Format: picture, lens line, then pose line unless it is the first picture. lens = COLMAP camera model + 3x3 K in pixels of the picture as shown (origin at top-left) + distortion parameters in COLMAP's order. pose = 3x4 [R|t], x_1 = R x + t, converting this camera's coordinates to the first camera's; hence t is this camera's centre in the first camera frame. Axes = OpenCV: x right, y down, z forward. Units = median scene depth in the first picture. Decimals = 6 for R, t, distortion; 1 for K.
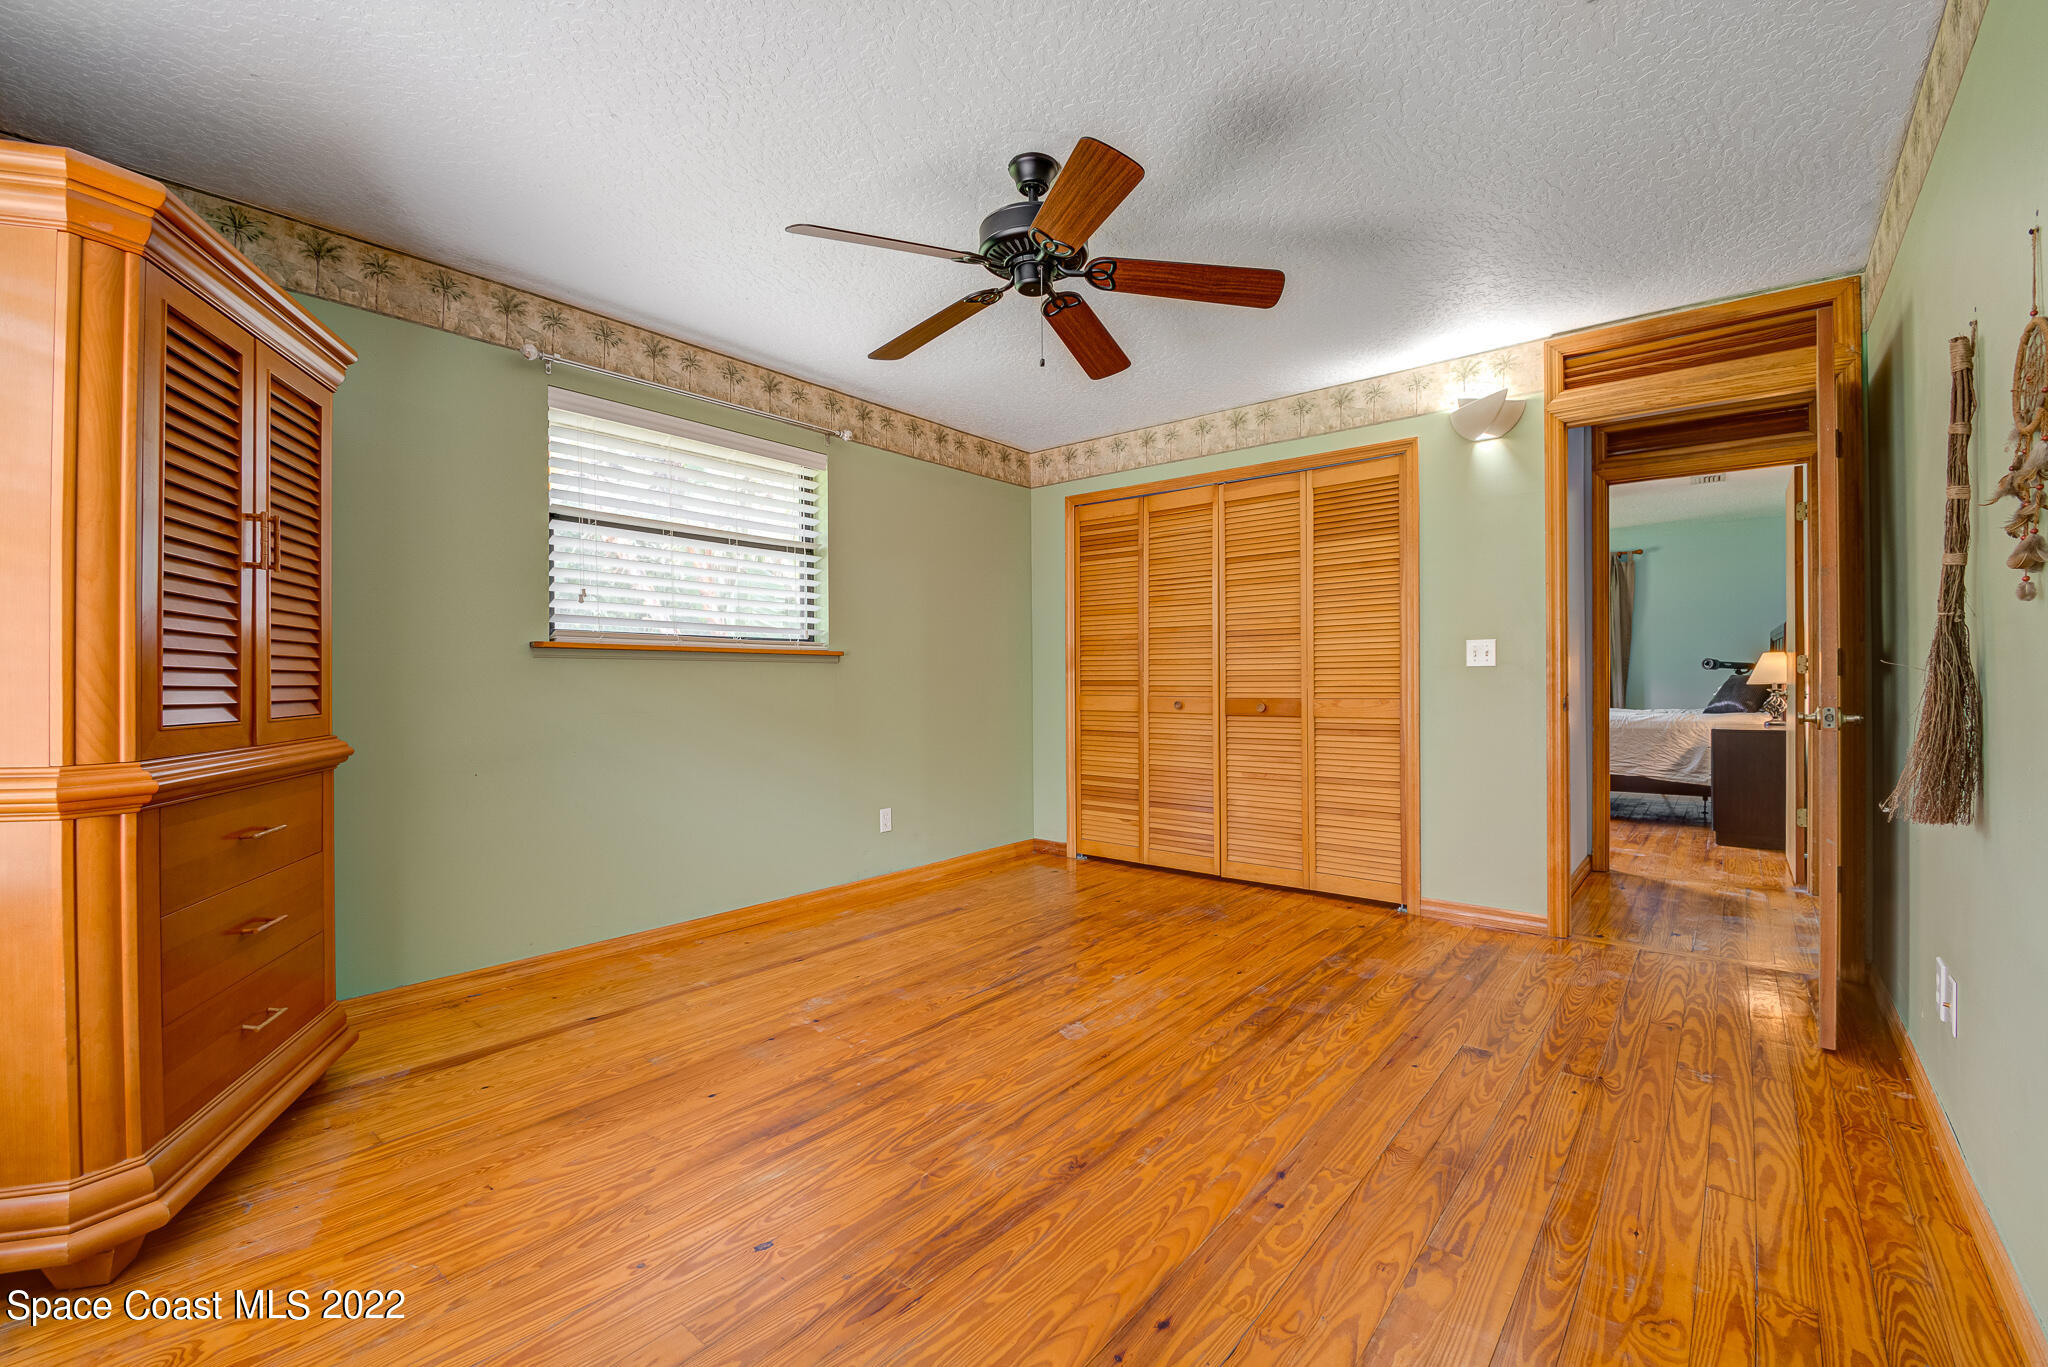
lens RADIAL K [[875.4, 0, 1024.0], [0, 875.4, 683.5], [0, 0, 1]] dist [0.018009, -0.016708]
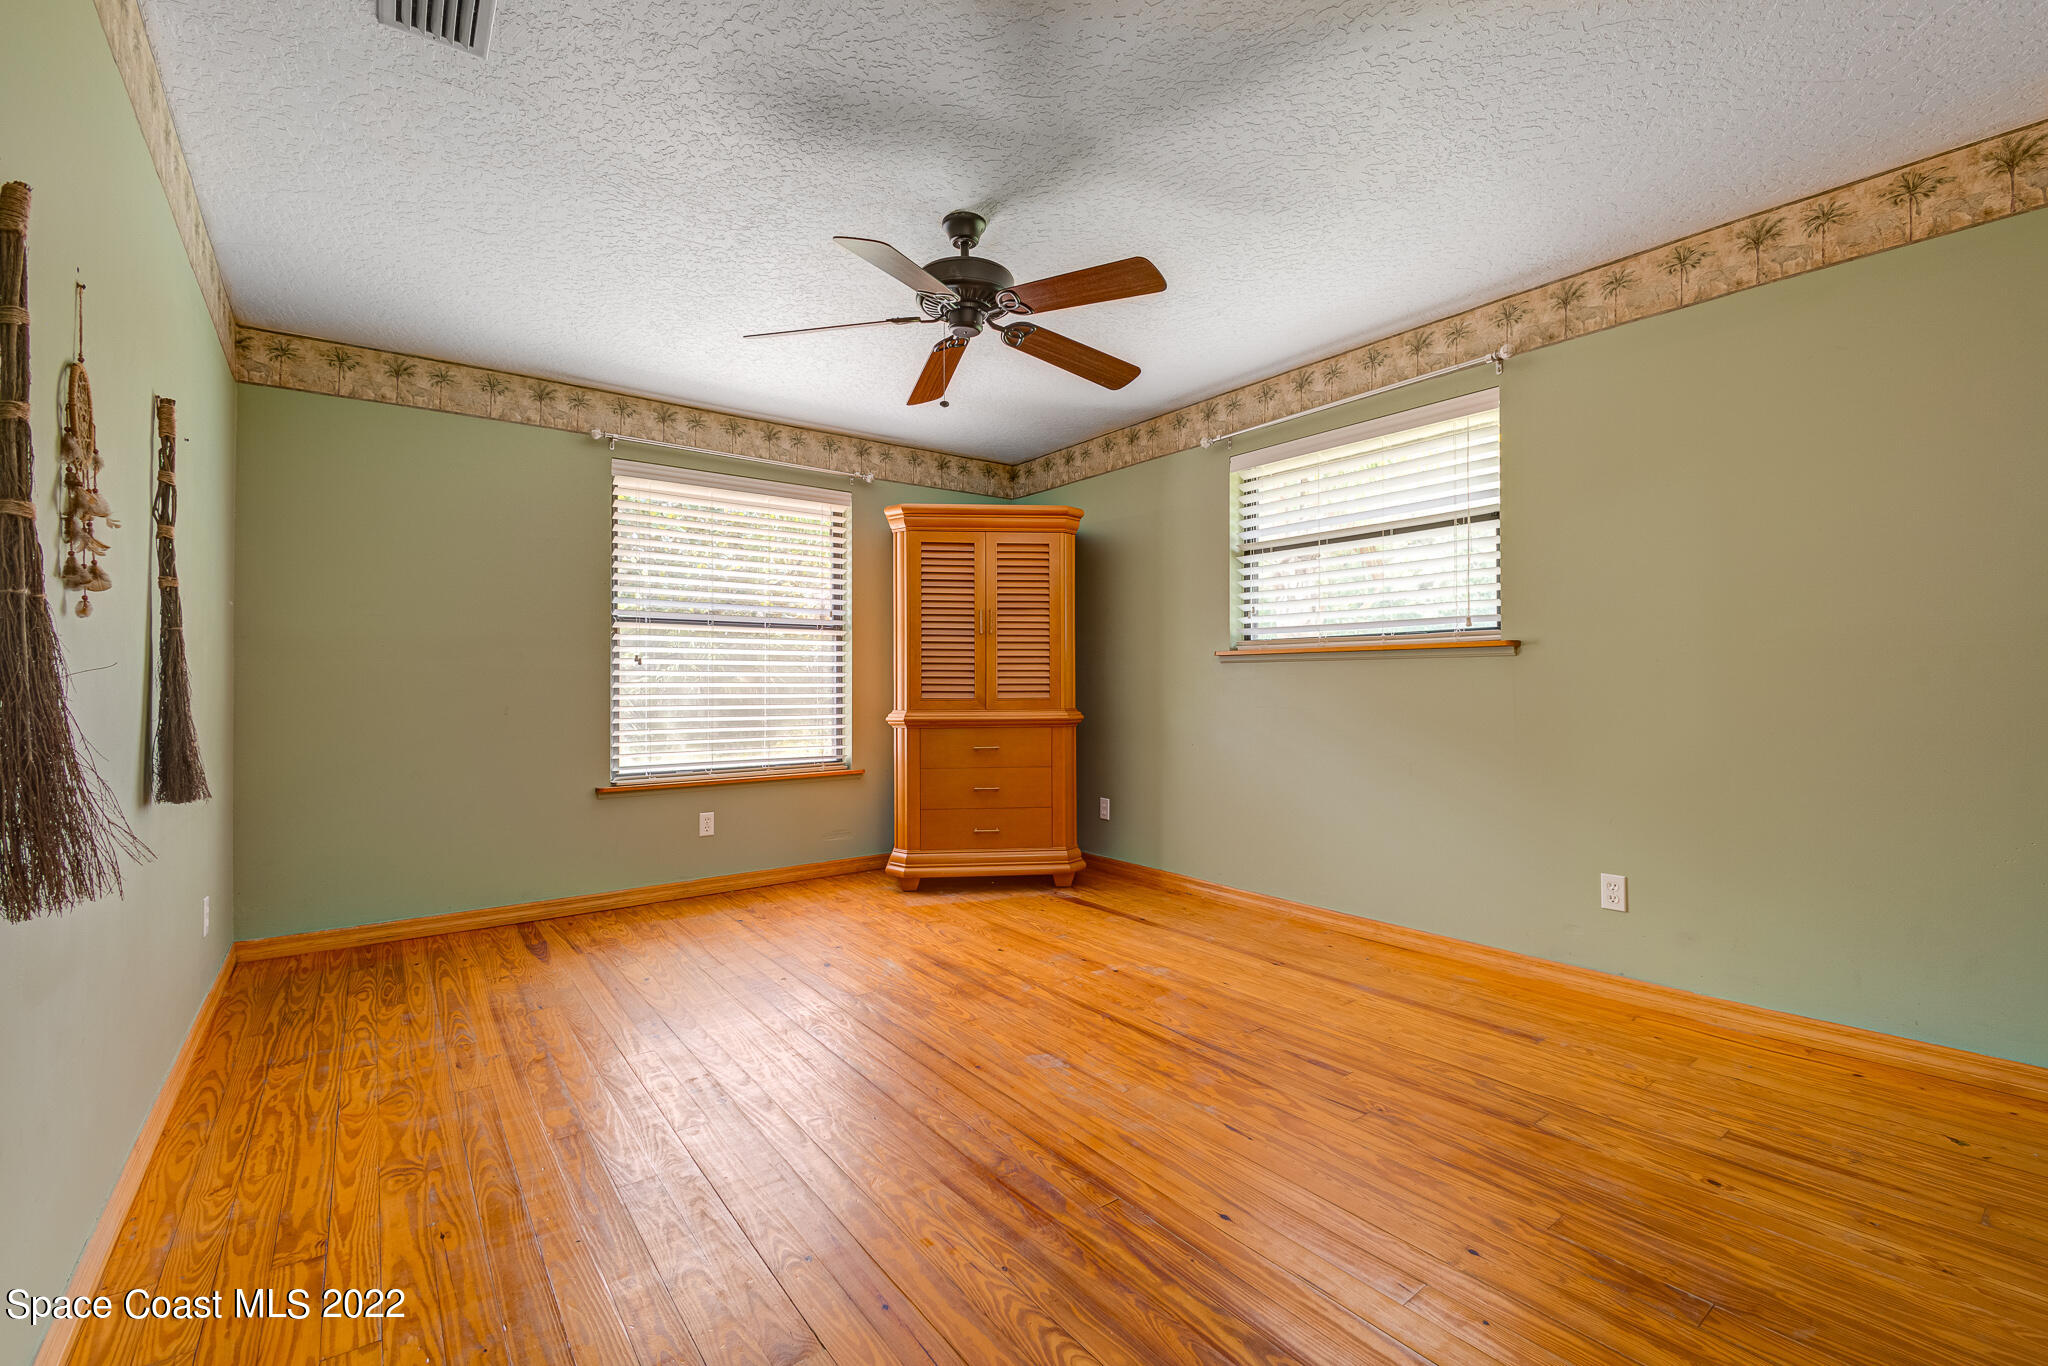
lens RADIAL K [[875.4, 0, 1024.0], [0, 875.4, 683.0], [0, 0, 1]] dist [0.018009, -0.016708]
pose [[-0.242338, 0.007156, -0.970165, 0.797555], [0.002233, 0.999974, 0.006818, -0.008532], [0.970189, -0.000514, -0.242348, 0.999307]]
